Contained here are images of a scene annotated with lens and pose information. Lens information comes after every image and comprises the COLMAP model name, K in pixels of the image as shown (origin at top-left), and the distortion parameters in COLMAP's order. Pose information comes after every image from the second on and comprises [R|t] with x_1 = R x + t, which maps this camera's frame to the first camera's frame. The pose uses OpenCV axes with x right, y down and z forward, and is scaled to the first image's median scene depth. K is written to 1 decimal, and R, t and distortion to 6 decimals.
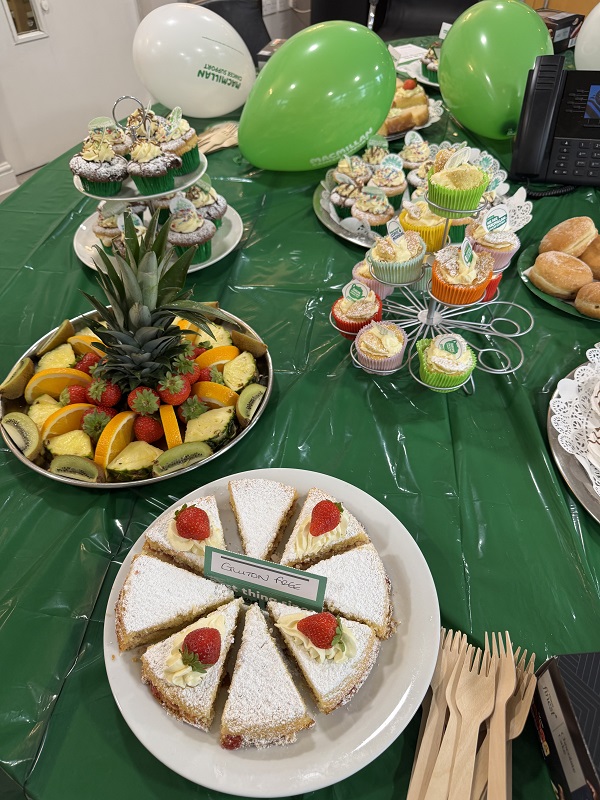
lens RADIAL K [[560.7, 0, 299.8], [0, 560.7, 400.3], [0, 0, 1]] dist [0.002409, 0.002680]
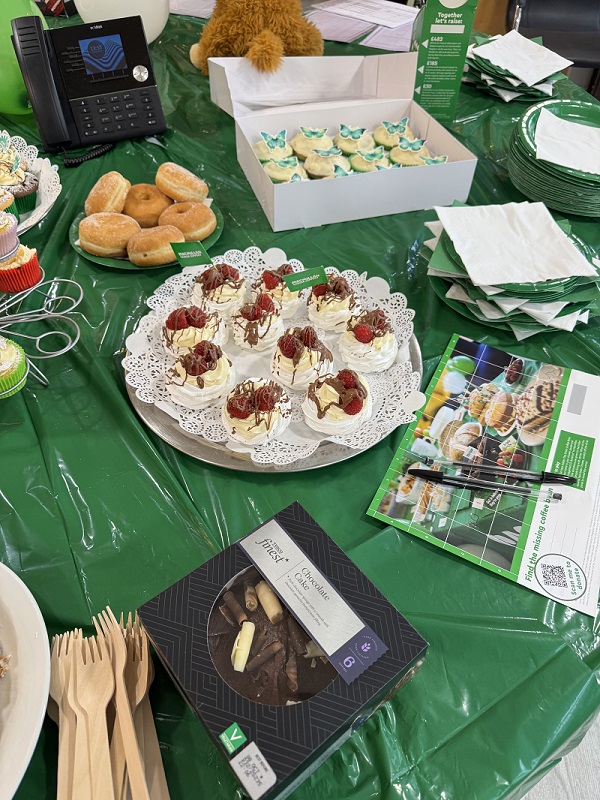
lens RADIAL K [[560.7, 0, 299.6], [0, 560.7, 399.7], [0, 0, 1]] dist [0.002409, 0.002680]
pose [[0.852464, -0.399407, 0.337311, 0.317022], [0.387082, 0.915901, 0.106264, 0.072375], [-0.351387, 0.039981, 0.935376, -0.036553]]
